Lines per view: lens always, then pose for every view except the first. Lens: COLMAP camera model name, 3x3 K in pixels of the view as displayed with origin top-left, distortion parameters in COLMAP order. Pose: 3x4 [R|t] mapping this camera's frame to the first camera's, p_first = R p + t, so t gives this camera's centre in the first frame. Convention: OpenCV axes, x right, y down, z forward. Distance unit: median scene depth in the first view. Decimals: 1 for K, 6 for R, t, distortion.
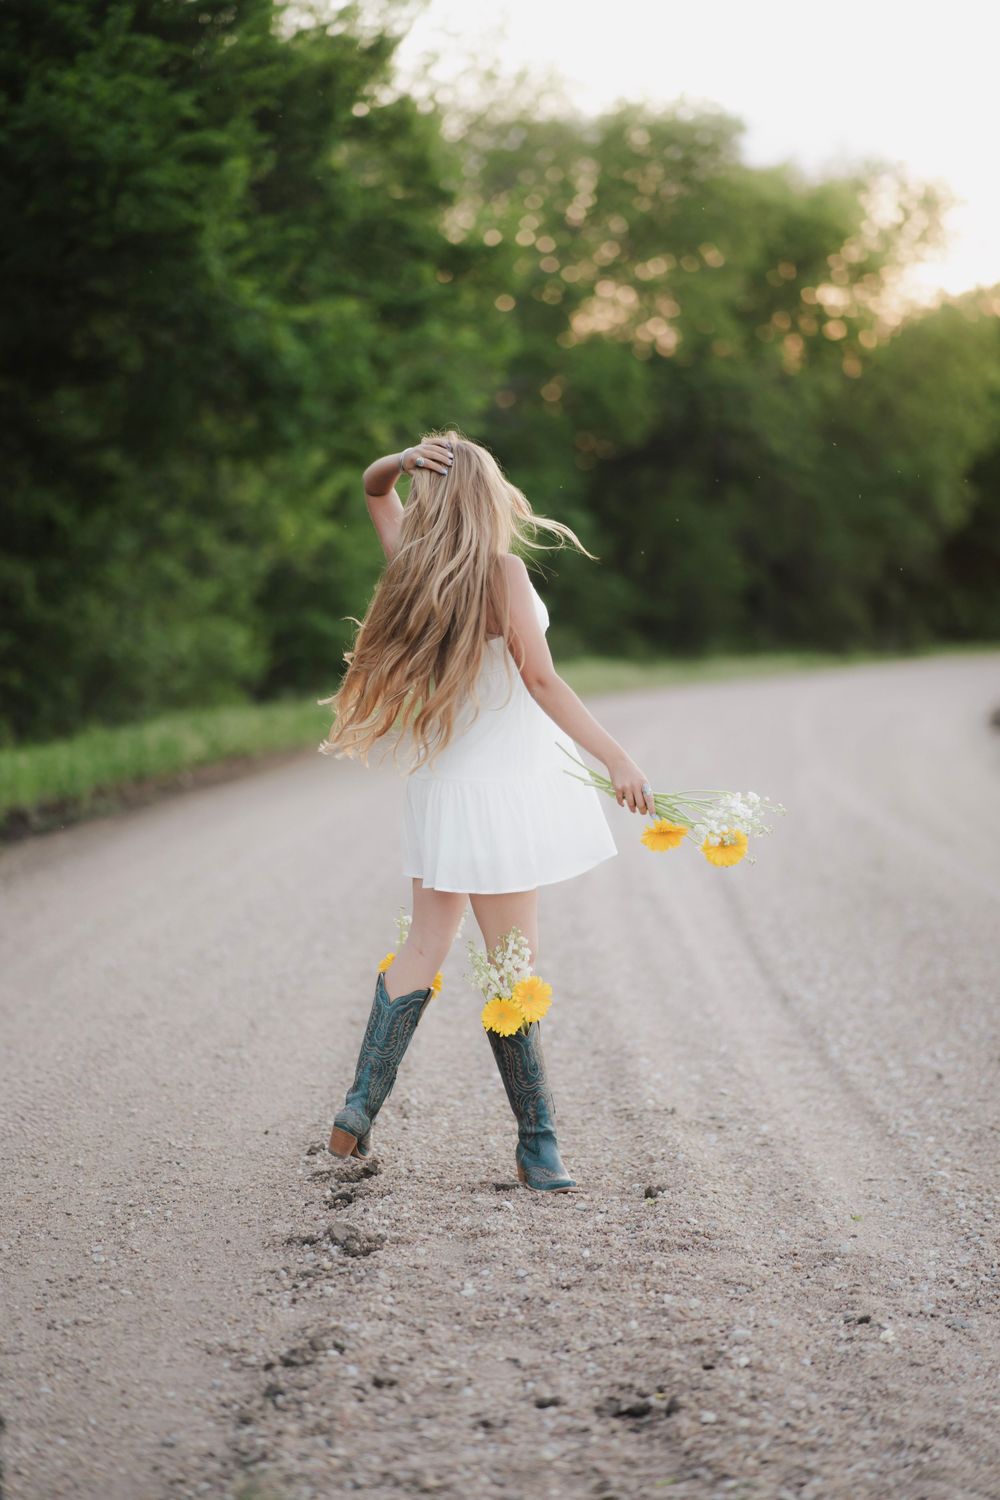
lens RADIAL K [[3684.0, 0, 502.0], [0, 3684.0, 809.0], [0, 0, 1]] dist [-0.028357, -0.093339]
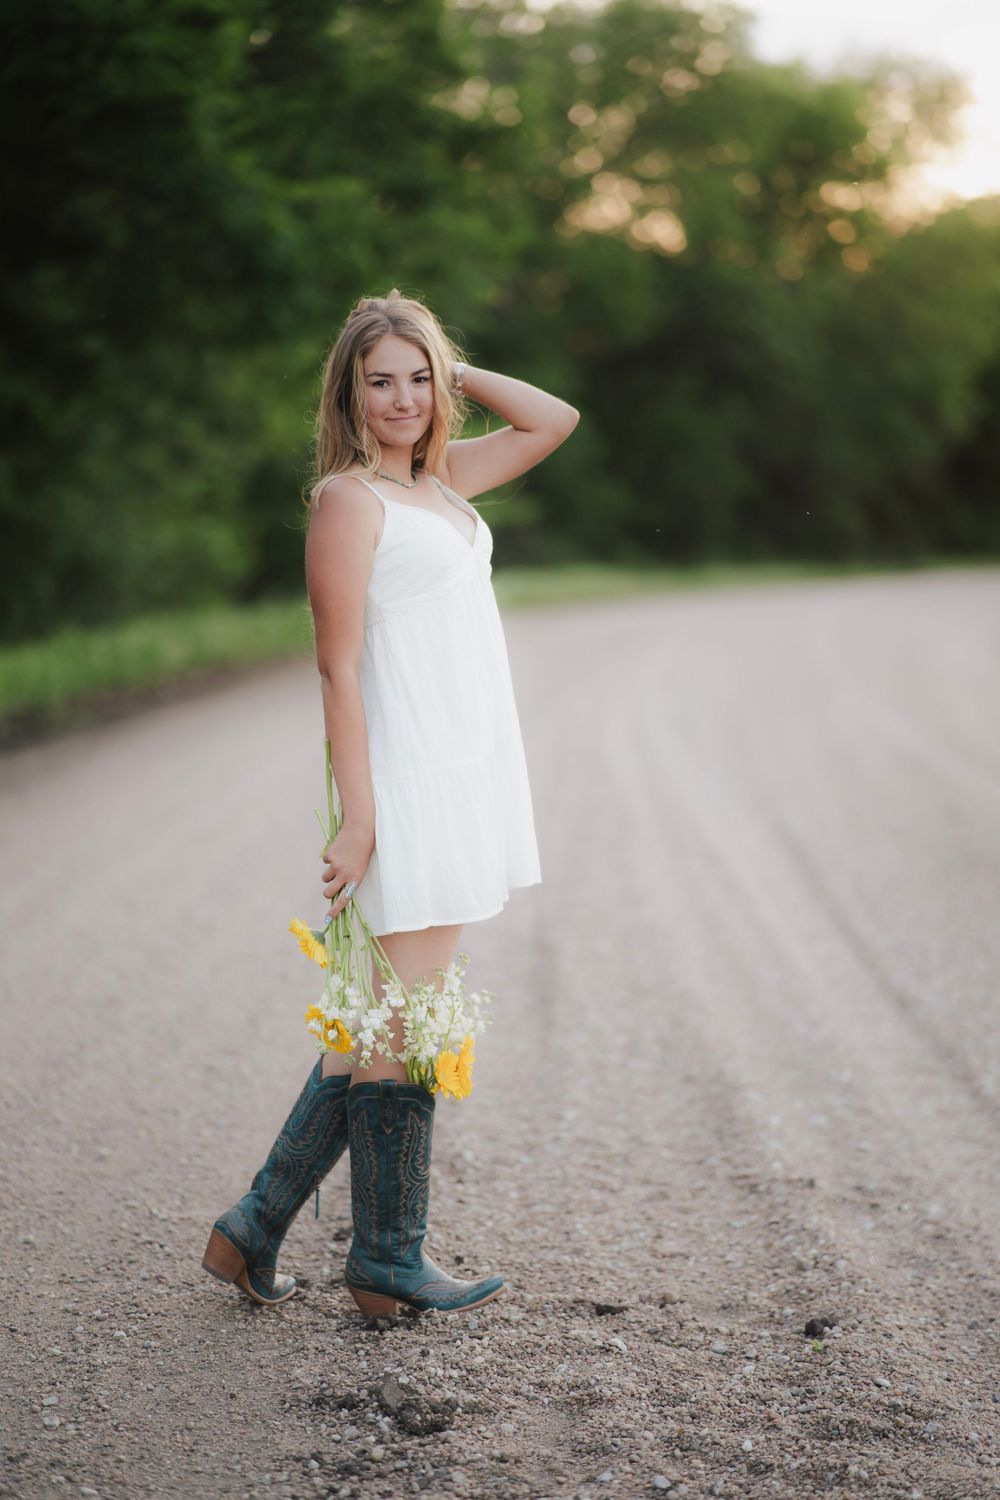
lens RADIAL K [[3629.7, 0, 500.0], [0, 3629.7, 750.0], [0, 0, 1]] dist [0.007887, -0.169580]
pose [[0.999724, 0.022001, 0.008265, -0.026202], [-0.022092, 0.999694, 0.011133, -0.014504], [-0.008017, -0.011312, 0.999904, 0.249181]]
